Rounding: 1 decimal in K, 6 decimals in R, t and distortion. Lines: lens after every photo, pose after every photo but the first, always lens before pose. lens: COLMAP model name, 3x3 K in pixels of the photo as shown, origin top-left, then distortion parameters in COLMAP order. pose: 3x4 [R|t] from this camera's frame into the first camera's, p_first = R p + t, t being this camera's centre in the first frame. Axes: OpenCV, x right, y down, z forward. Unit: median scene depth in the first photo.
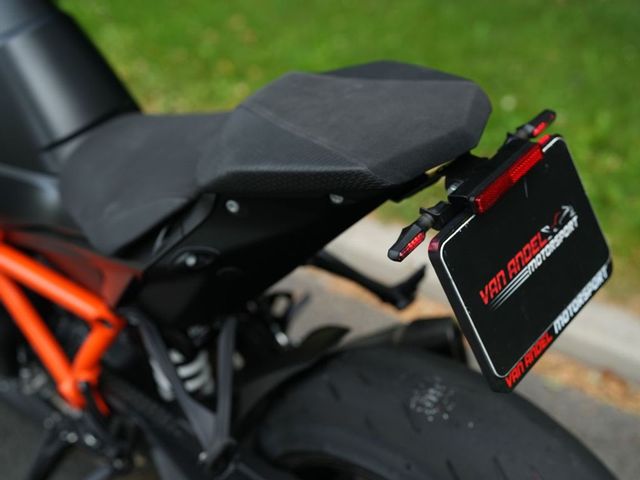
lens RADIAL K [[1013.4, 0, 320.0], [0, 1013.4, 240.0], [0, 0, 1]] dist [-0.098639, 1.002062]
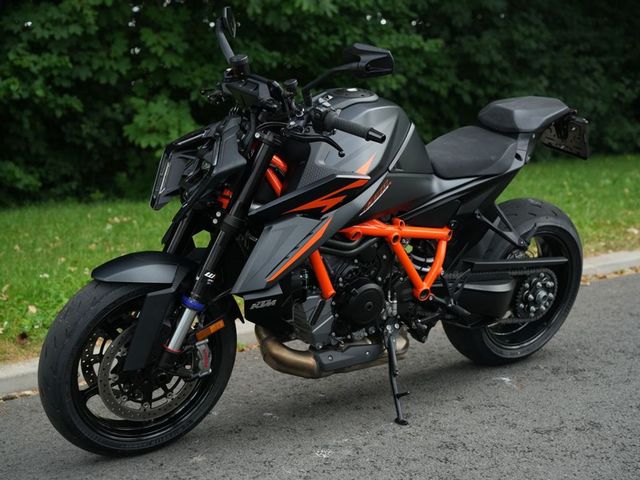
lens RADIAL K [[1013.4, 0, 320.0], [0, 1013.4, 240.0], [0, 0, 1]] dist [-0.098639, 1.002062]
pose [[0.211887, -0.169370, 0.962506, -3.265662], [0.462240, 0.885110, 0.053993, -0.216716], [-0.861068, 0.433468, 0.265832, 0.839794]]
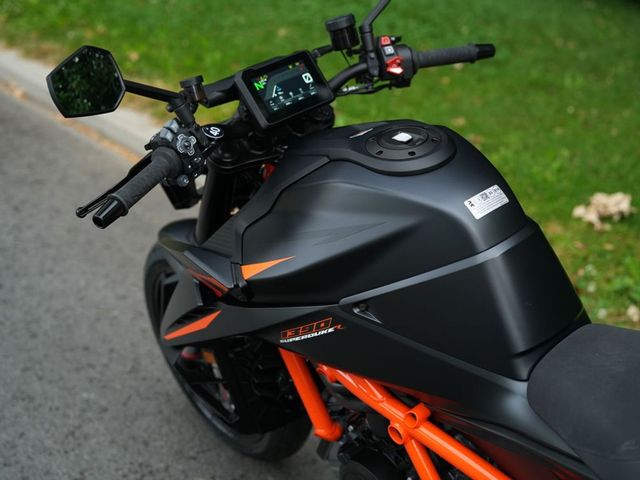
lens RADIAL K [[1013.4, 0, 320.0], [0, 1013.4, 240.0], [0, 0, 1]] dist [-0.098639, 1.002062]
pose [[0.991606, 0.098657, -0.083573, -0.493909], [-0.101427, 0.994404, -0.029554, -0.194844], [0.080189, 0.037783, 0.996063, -0.082432]]
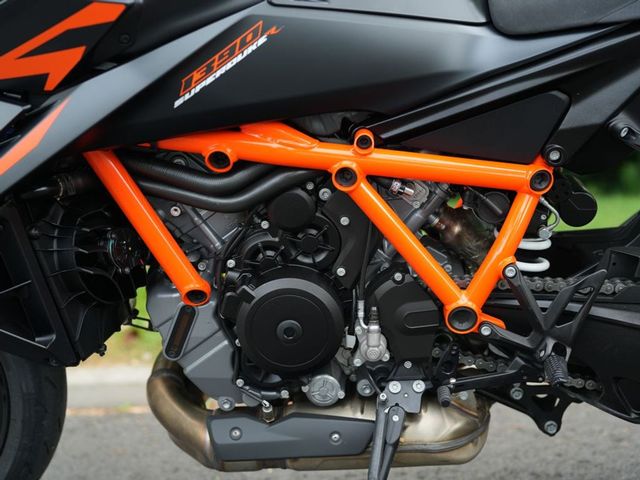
lens RADIAL K [[1013.4, 0, 320.0], [0, 1013.4, 240.0], [0, 0, 1]] dist [-0.098639, 1.002062]
pose [[0.763176, -0.120345, 0.634885, -1.273489], [0.342519, 0.908464, -0.239529, 0.378523], [-0.547944, 0.400263, 0.734538, 0.576207]]
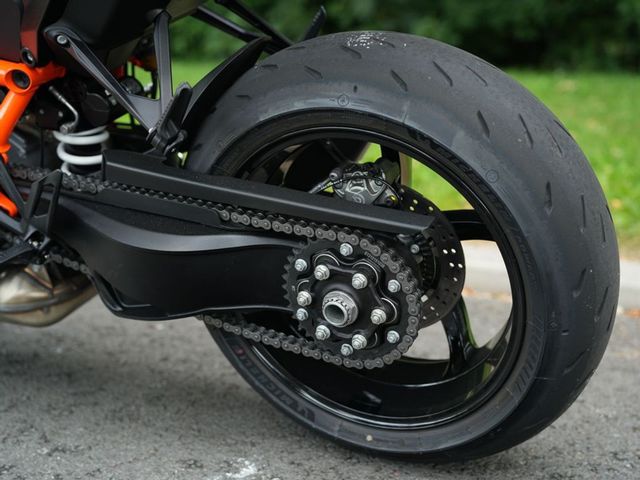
lens RADIAL K [[1013.4, 0, 320.0], [0, 1013.4, 240.0], [0, 0, 1]] dist [-0.098639, 1.002062]
pose [[0.966145, -0.083613, 0.244075, -0.240523], [0.134530, 0.970505, -0.200056, 0.628965], [-0.220148, 0.226119, 0.948897, 0.012378]]
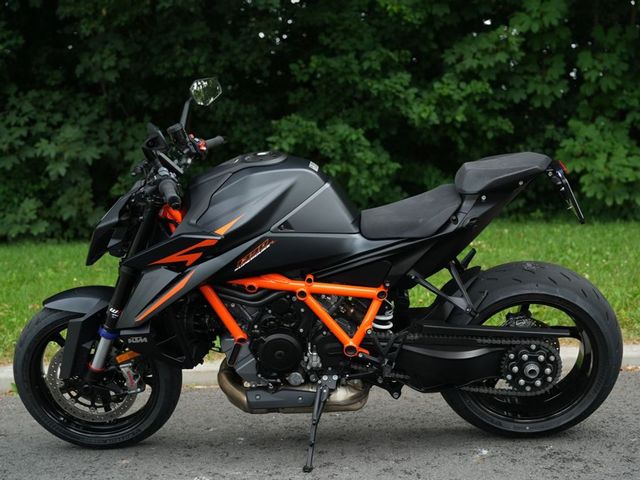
lens RADIAL K [[1013.4, 0, 320.0], [0, 1013.4, 240.0], [0, 0, 1]] dist [-0.098639, 1.002062]
pose [[0.772052, -0.133097, 0.621467, -2.281217], [0.337834, 0.914185, -0.223905, 0.575449], [-0.538334, 0.382819, 0.750763, -0.932414]]
